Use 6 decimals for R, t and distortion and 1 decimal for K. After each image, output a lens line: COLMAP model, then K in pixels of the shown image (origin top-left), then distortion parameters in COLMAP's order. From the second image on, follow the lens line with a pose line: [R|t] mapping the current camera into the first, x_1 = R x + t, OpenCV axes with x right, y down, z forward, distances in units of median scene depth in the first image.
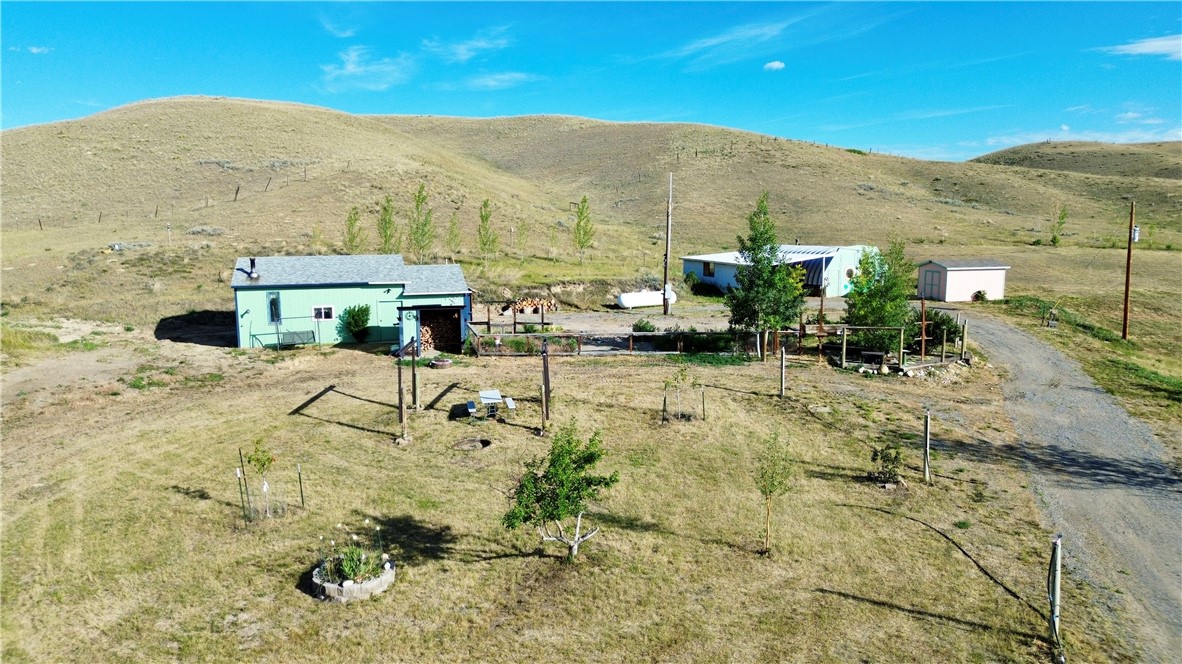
lens RADIAL K [[831.9, 0, 591.0], [0, 831.9, 332.0], [0, 0, 1]] dist [0.072208, -0.077462]
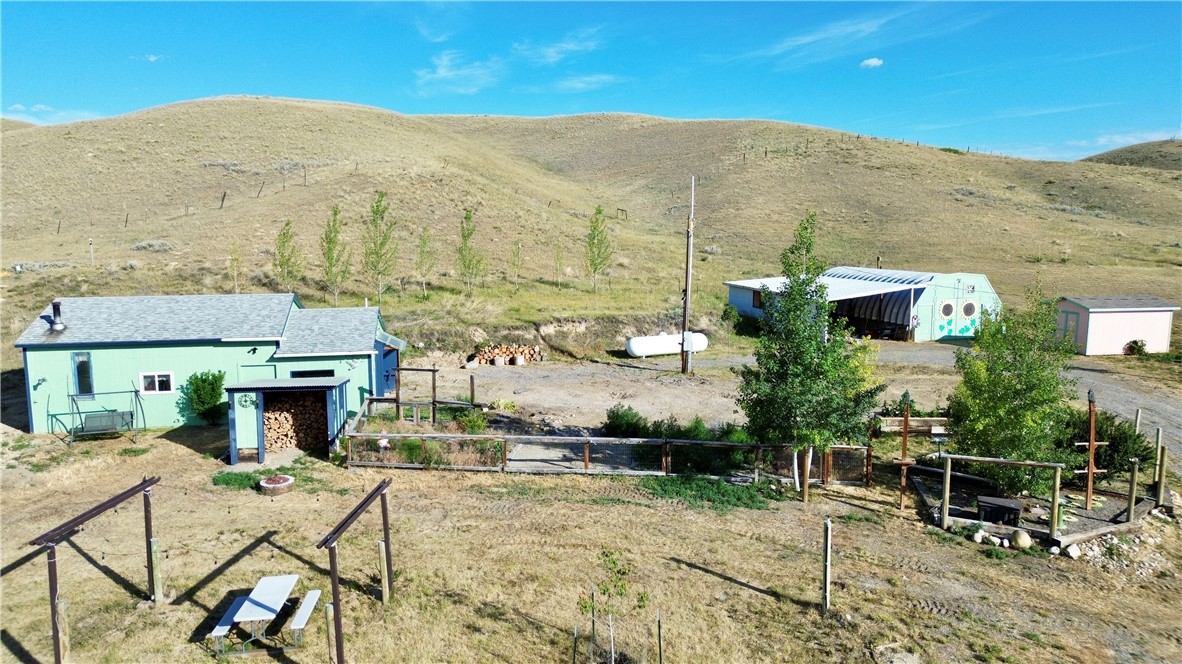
lens RADIAL K [[831.9, 0, 591.0], [0, 831.9, 332.0], [0, 0, 1]] dist [0.072208, -0.077462]
pose [[0.995530, 0.016760, -0.092946, 0.071429], [-0.016940, 0.999856, -0.001145, -0.051247], [0.092914, 0.002714, 0.995670, 0.256824]]
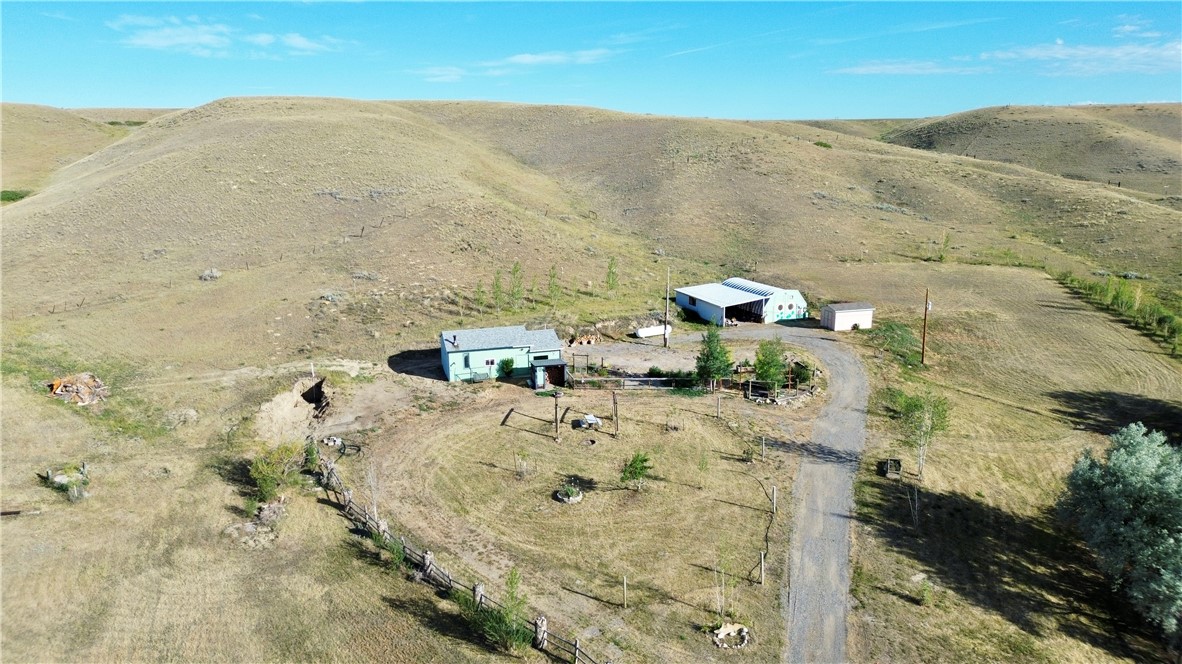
lens RADIAL K [[831.9, 0, 591.0], [0, 831.9, 332.0], [0, 0, 1]] dist [0.072208, -0.077462]
pose [[0.999968, -0.002592, 0.007573, -0.073511], [0.001868, 0.995558, 0.094128, -0.202615], [-0.007783, -0.094111, 0.995531, -0.677921]]
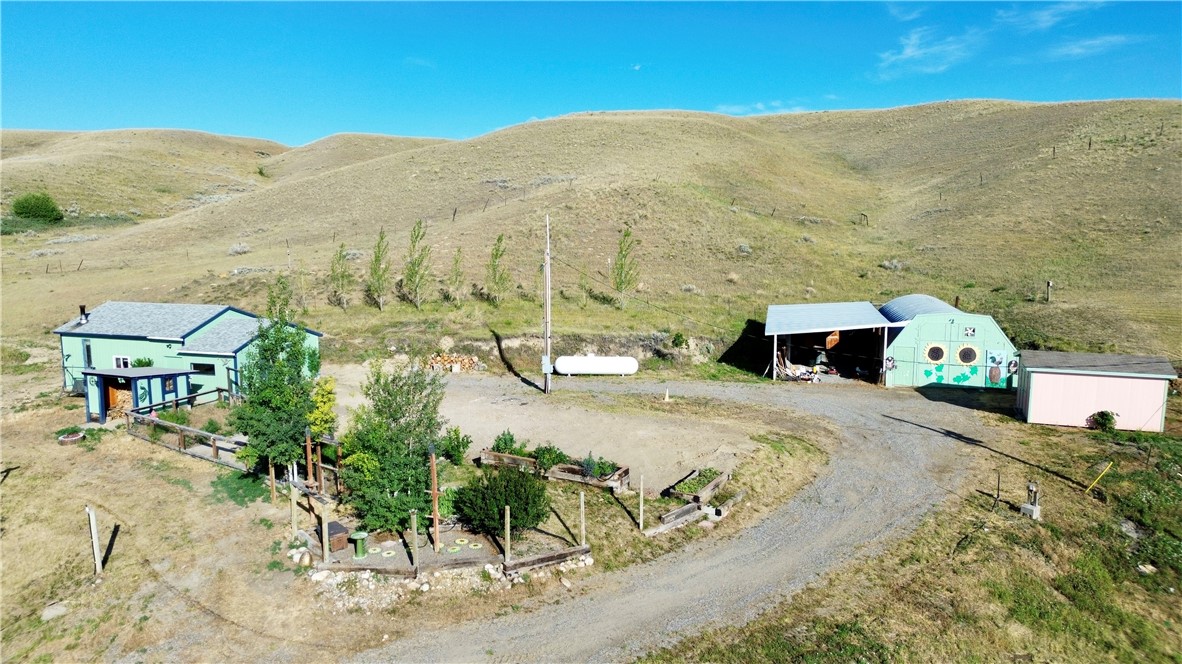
lens RADIAL K [[831.9, 0, 591.0], [0, 831.9, 332.0], [0, 0, 1]] dist [0.072208, -0.077462]
pose [[0.822605, 0.084282, -0.562332, 0.533803], [-0.078025, 0.996330, 0.035190, -0.104057], [0.563234, 0.014928, 0.826162, 0.350277]]
